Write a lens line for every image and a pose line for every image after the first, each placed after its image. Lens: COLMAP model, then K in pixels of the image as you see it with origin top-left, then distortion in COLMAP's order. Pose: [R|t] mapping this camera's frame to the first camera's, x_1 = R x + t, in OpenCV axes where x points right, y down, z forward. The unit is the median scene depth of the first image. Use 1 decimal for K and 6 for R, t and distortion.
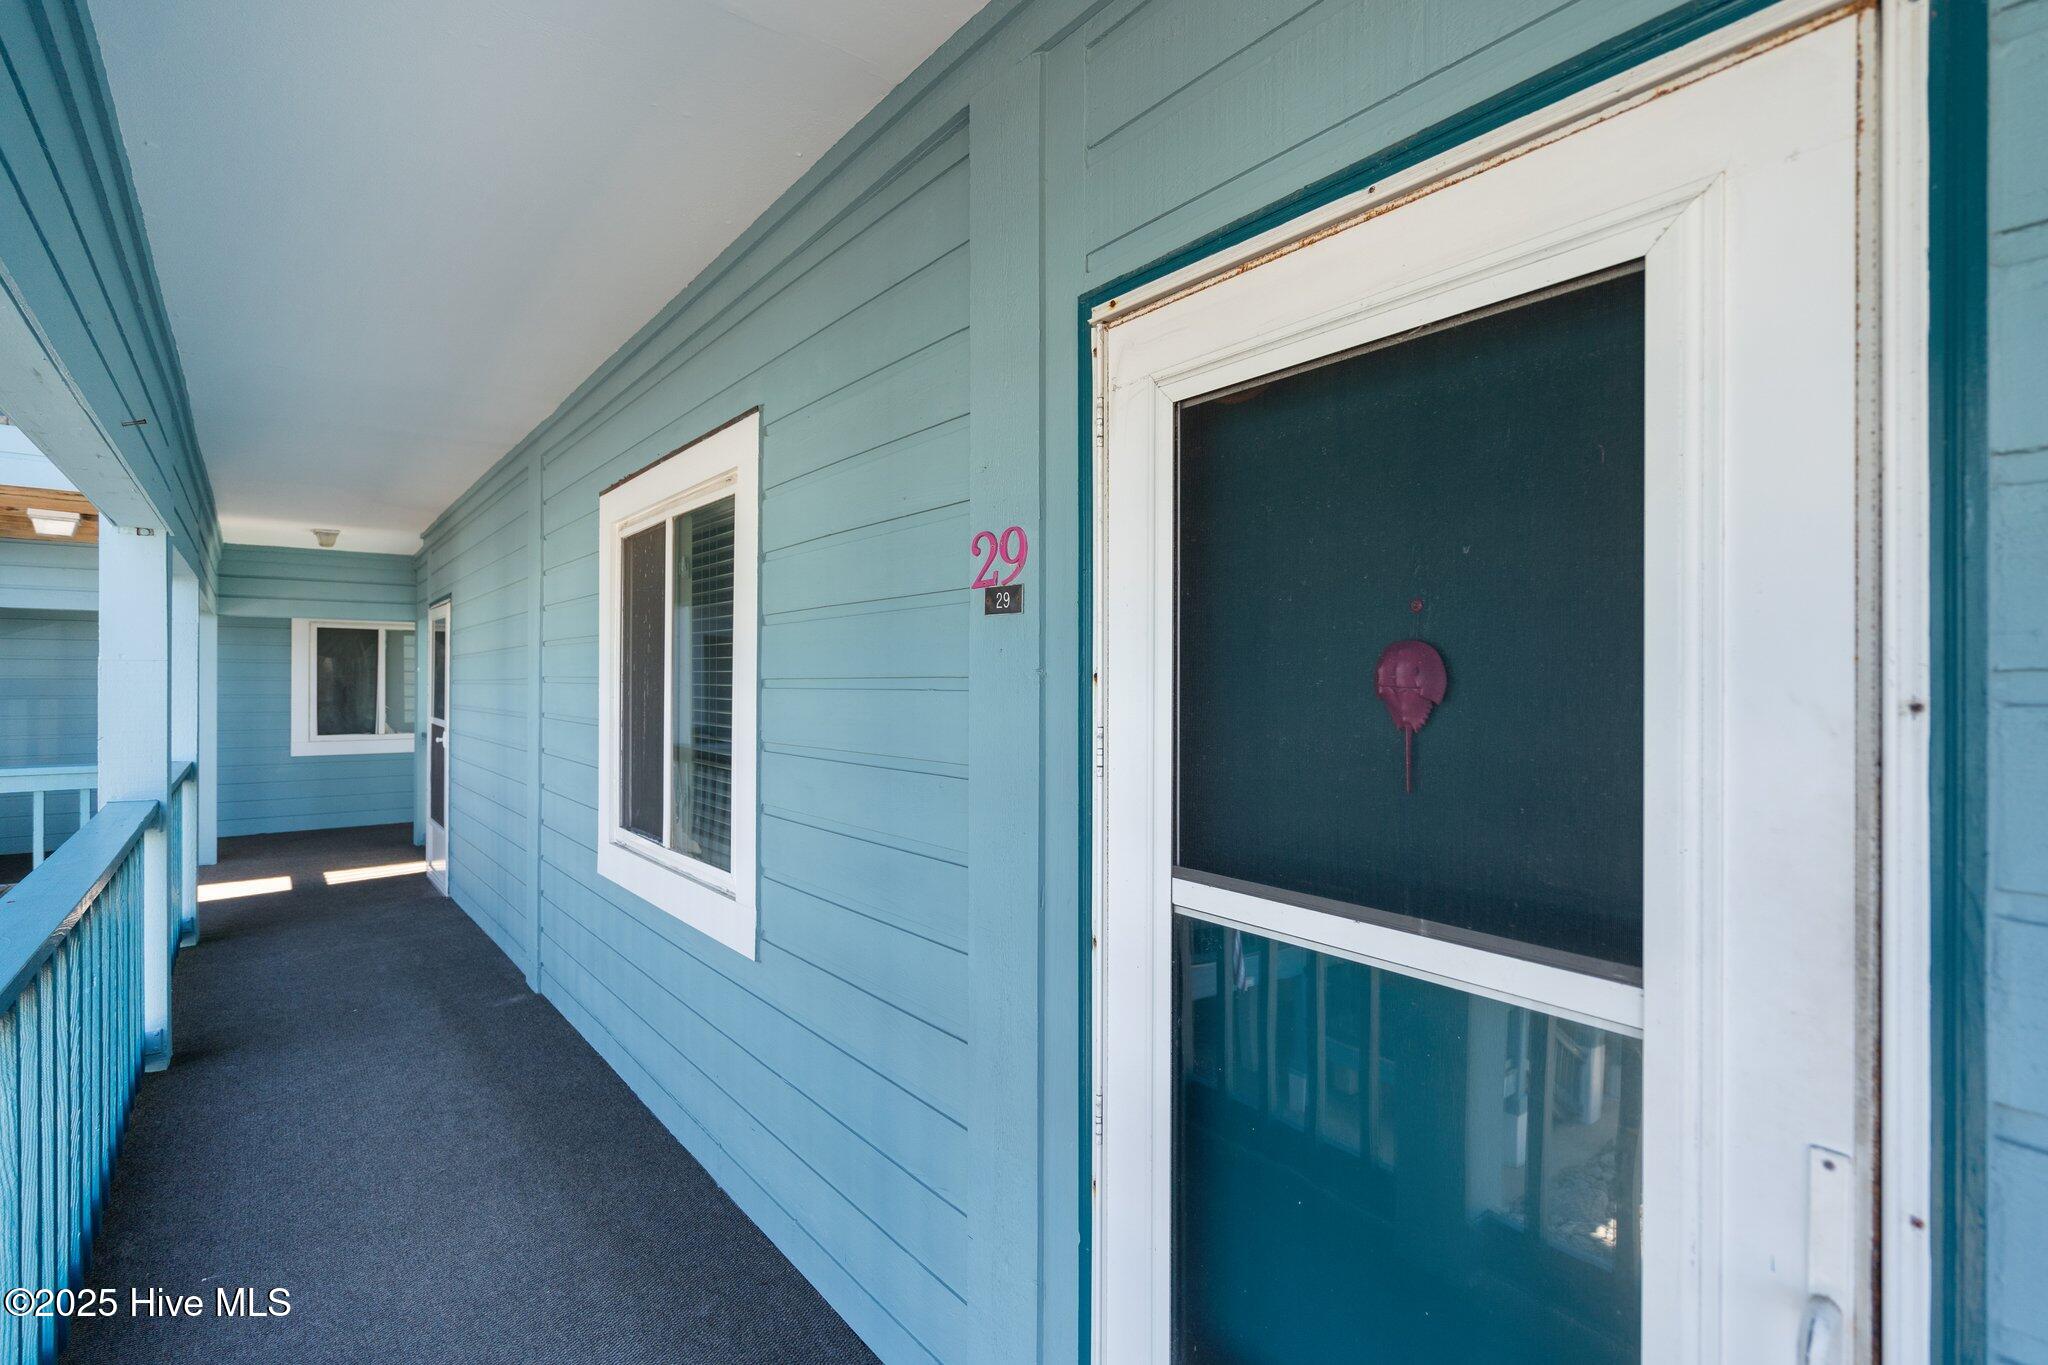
lens RADIAL K [[943.1, 0, 1023.4], [0, 943.1, 688.2], [0, 0, 1]] dist [-0.001668, 0.000715]
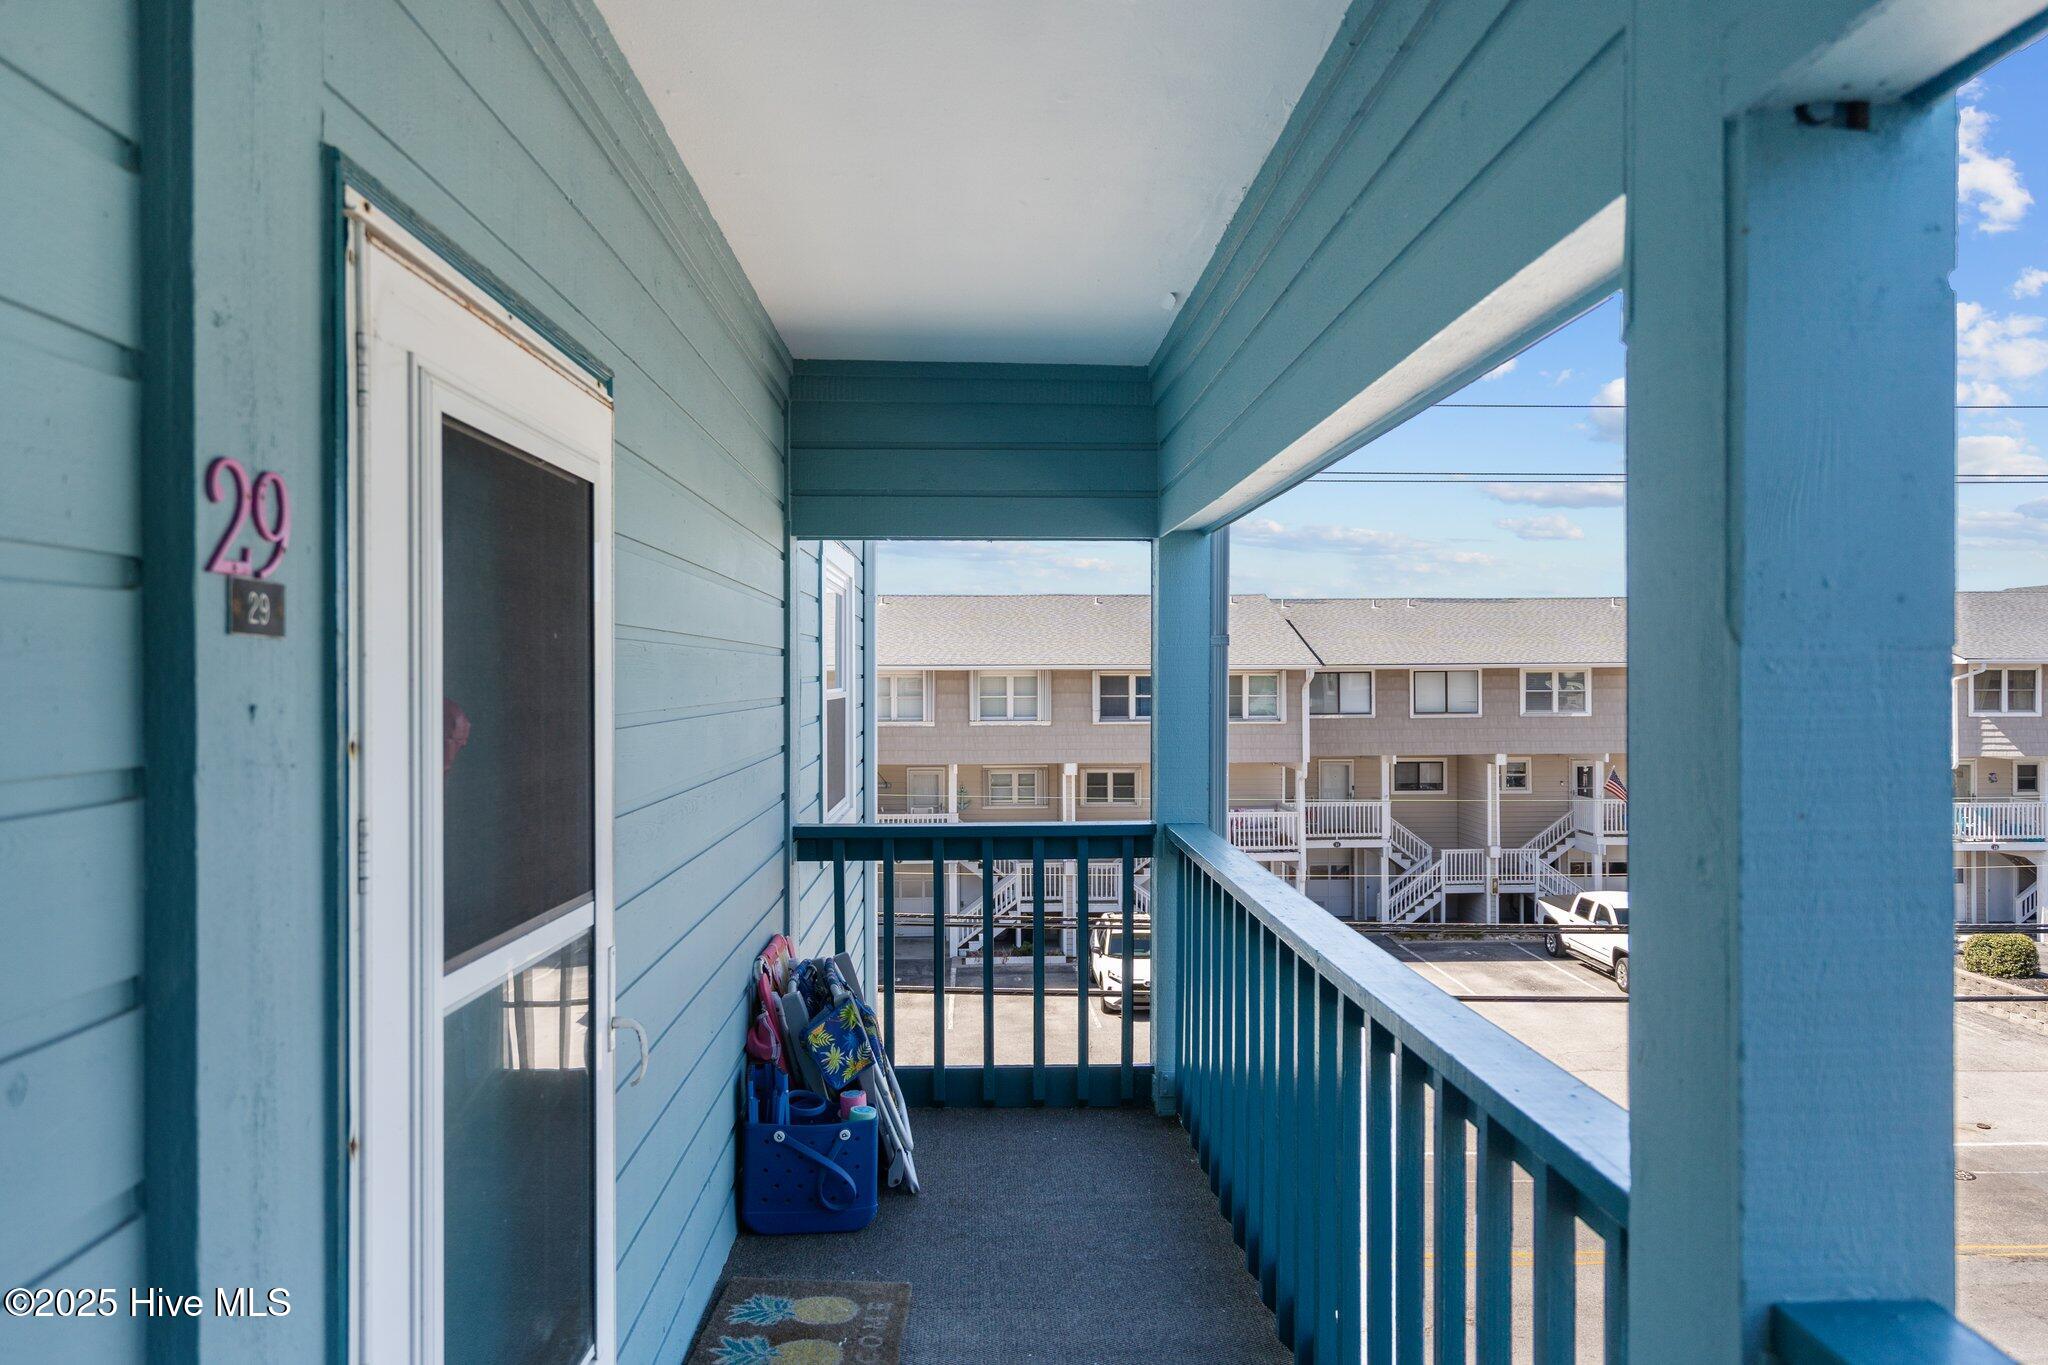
lens RADIAL K [[1357.1, 0, 1019.4], [0, 1357.1, 675.6], [0, 0, 1]] dist [0.009878, 0.002887]
pose [[-0.795323, -0.004735, 0.606168, -0.881838], [-0.001409, 0.999981, 0.005962, -0.068861], [-0.606185, 0.003888, -0.795314, 1.483157]]
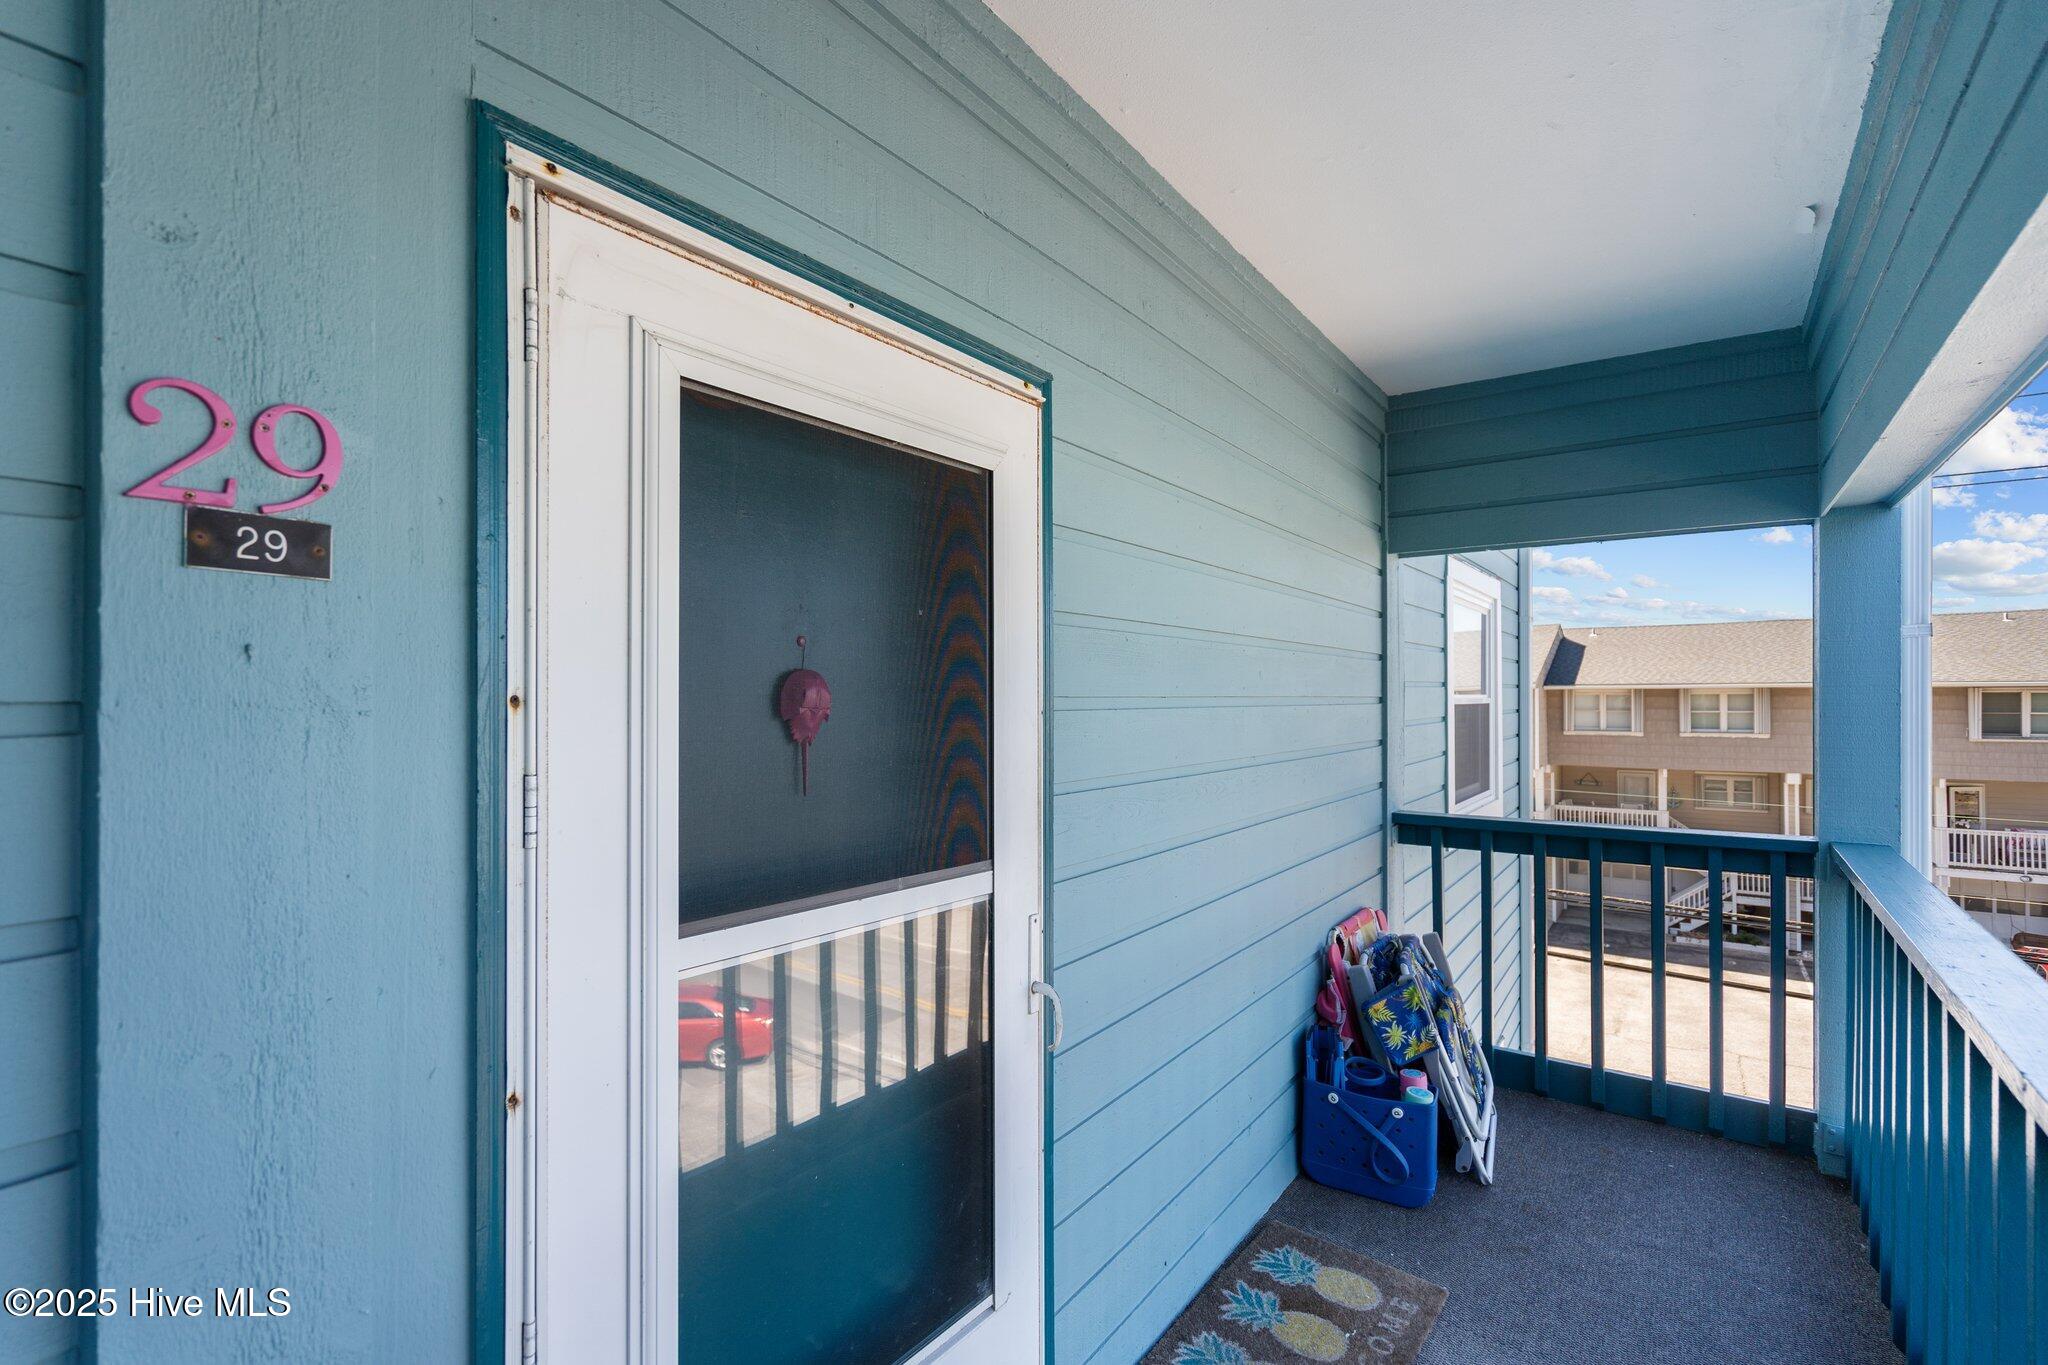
lens RADIAL K [[926.8, 0, 1020.9], [0, 926.8, 689.3], [0, 0, 1]] dist [-0.003237, 0.000703]
pose [[-0.250846, 0.001656, 0.968026, -0.646761], [0.002480, 0.999996, -0.001069, -0.018669], [-0.968024, 0.002132, -0.250849, 0.821588]]
